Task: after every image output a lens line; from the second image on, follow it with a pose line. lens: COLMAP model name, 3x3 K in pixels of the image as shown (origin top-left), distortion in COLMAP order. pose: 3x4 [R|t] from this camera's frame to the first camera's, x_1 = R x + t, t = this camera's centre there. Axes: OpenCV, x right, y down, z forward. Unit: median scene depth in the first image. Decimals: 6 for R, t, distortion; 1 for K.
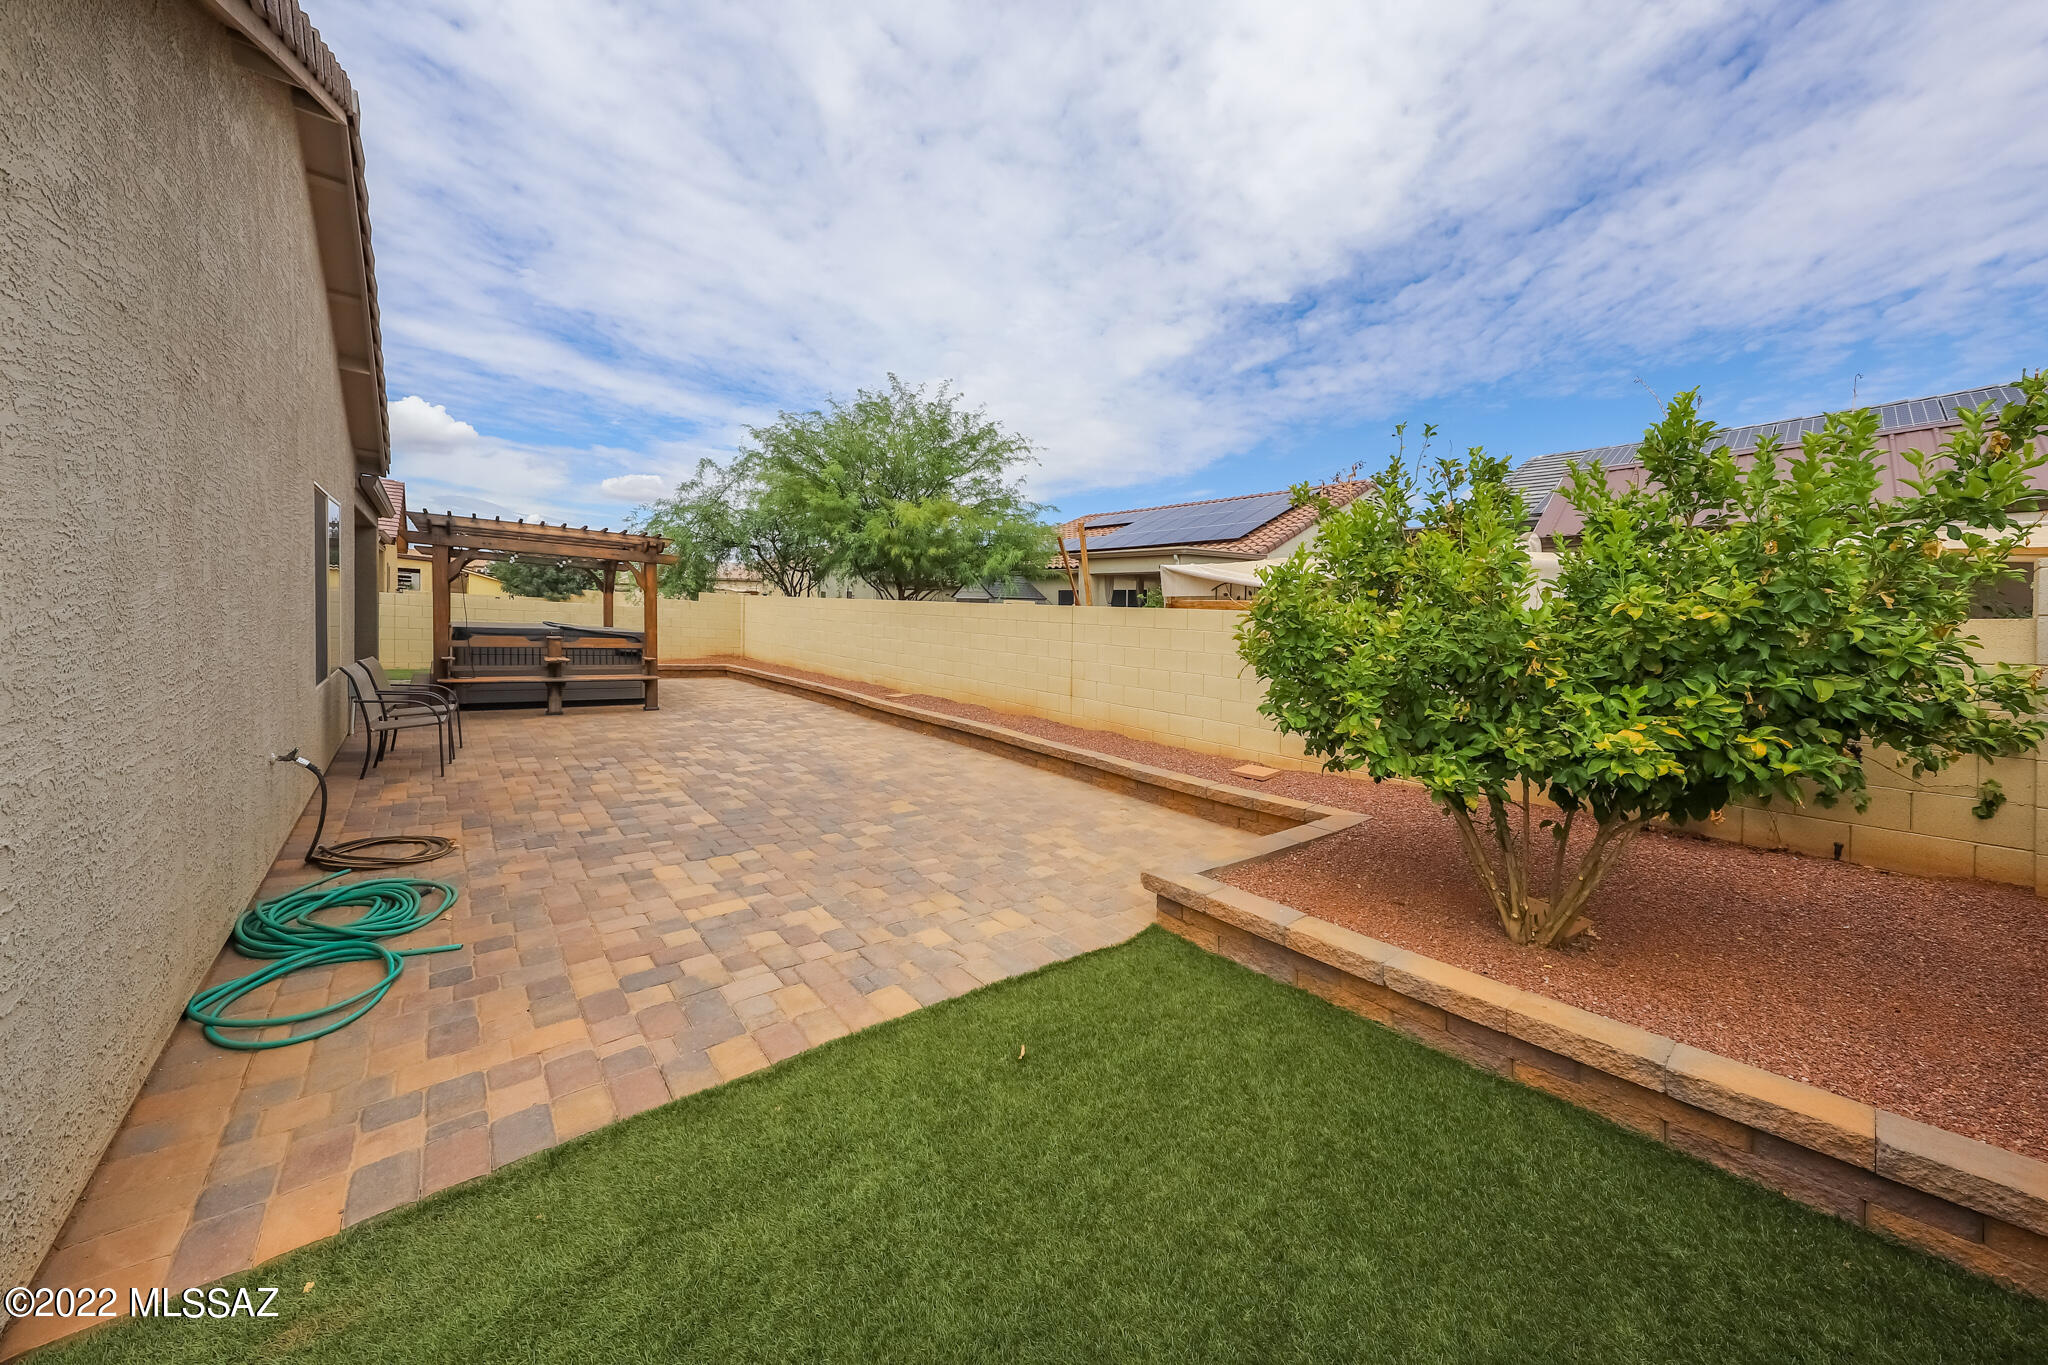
lens RADIAL K [[722.5, 0, 1021.7], [0, 722.5, 642.6], [0, 0, 1]] dist [-0.000435, -0.000008]
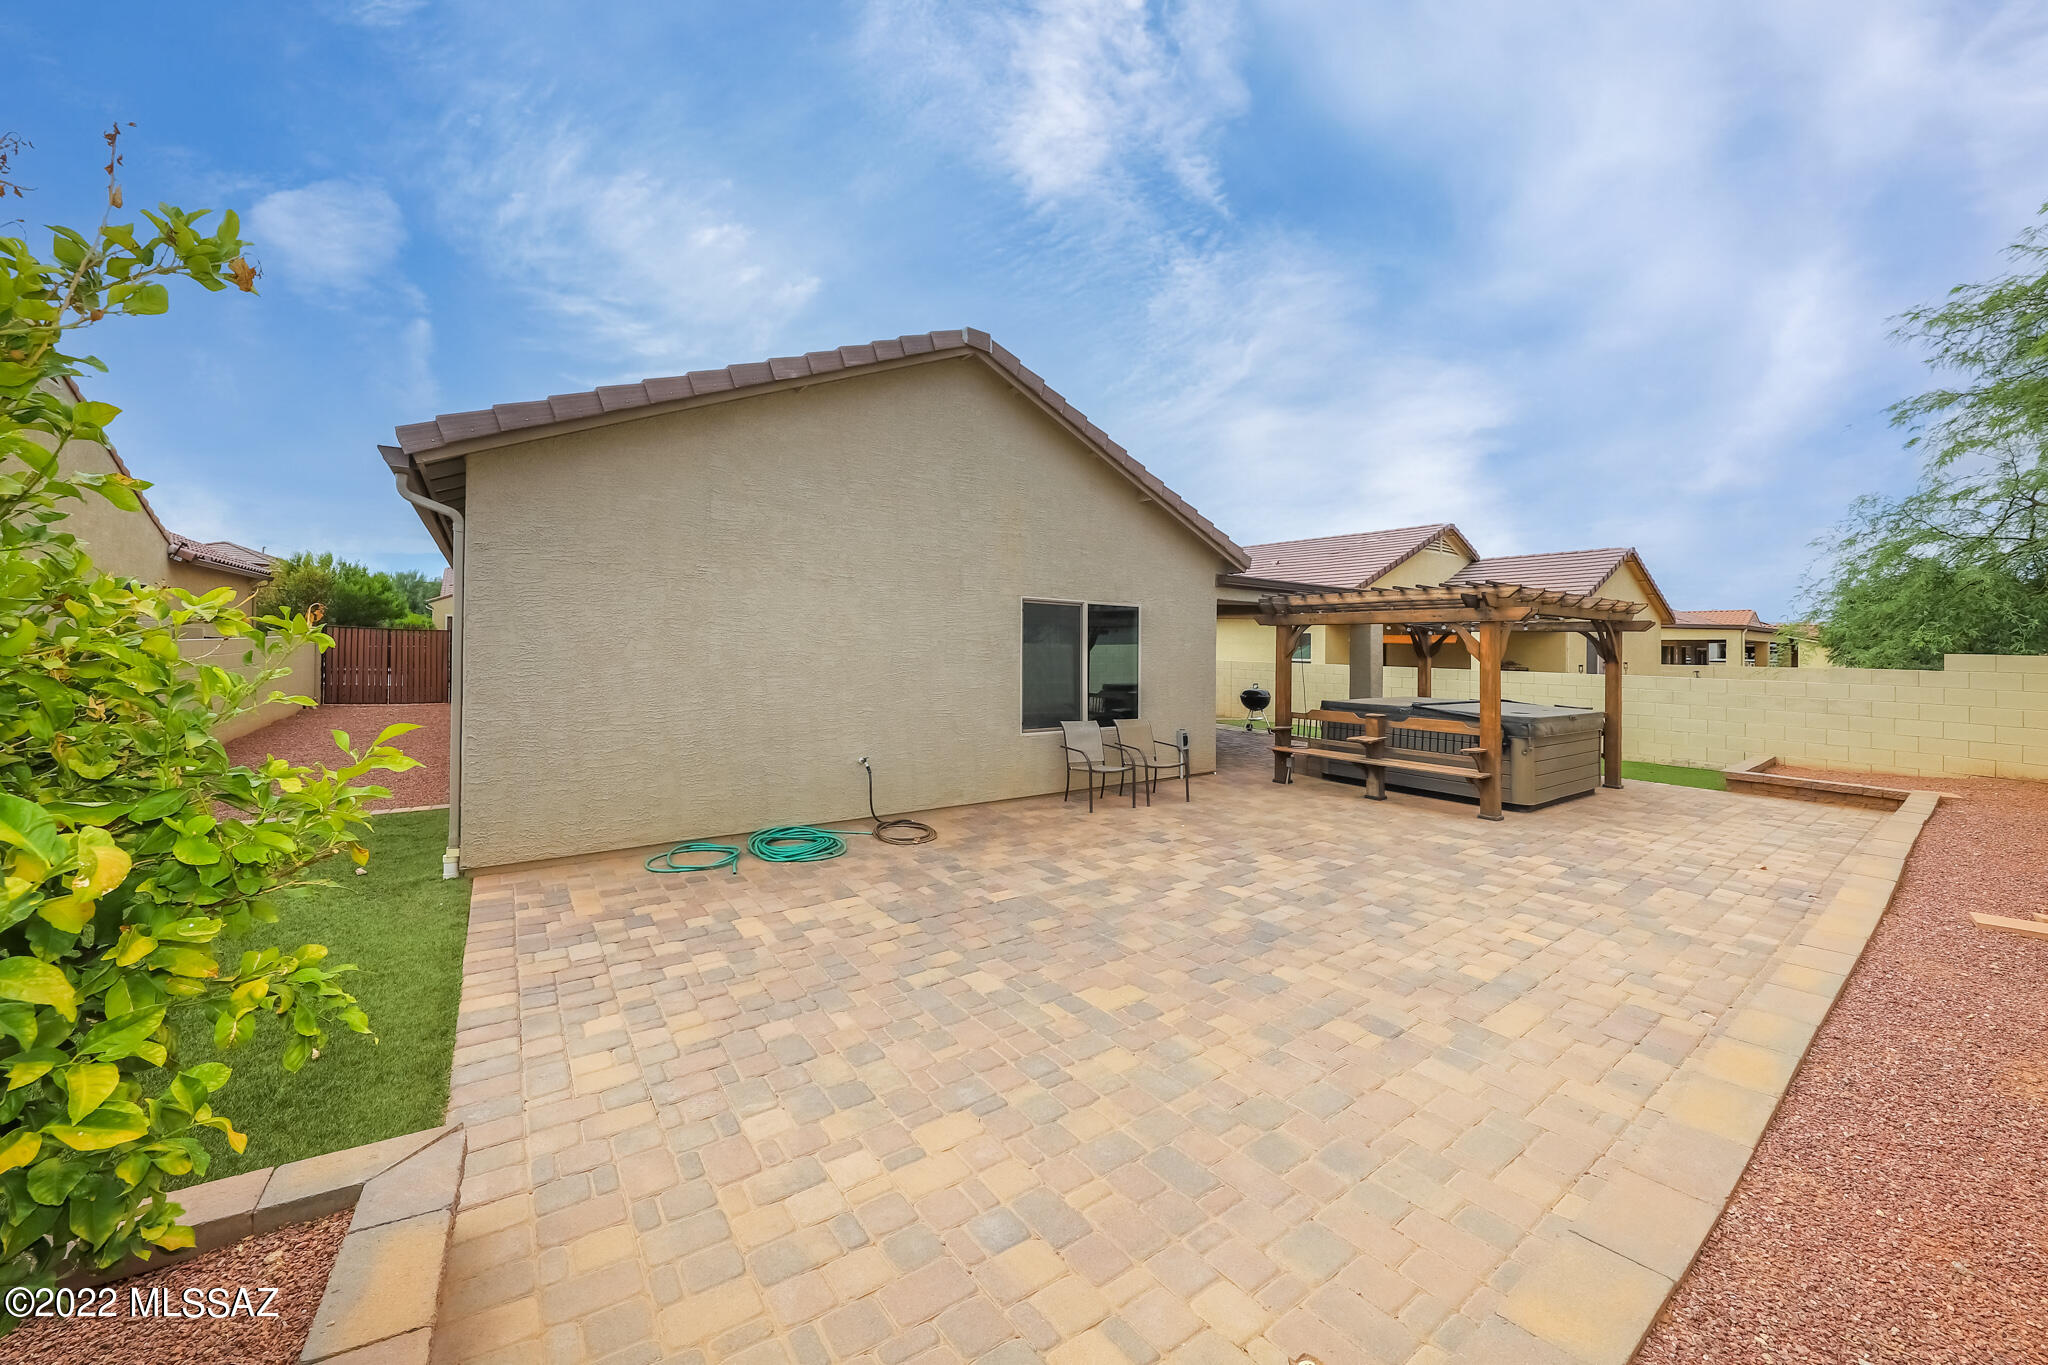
lens RADIAL K [[722.5, 0, 1021.7], [0, 722.5, 642.6], [0, 0, 1]] dist [-0.000435, -0.000008]
pose [[-0.081194, -0.048064, -0.995539, 0.757404], [-0.059567, 0.997285, -0.043290, -0.074966], [0.994917, 0.055787, -0.083836, 1.527975]]
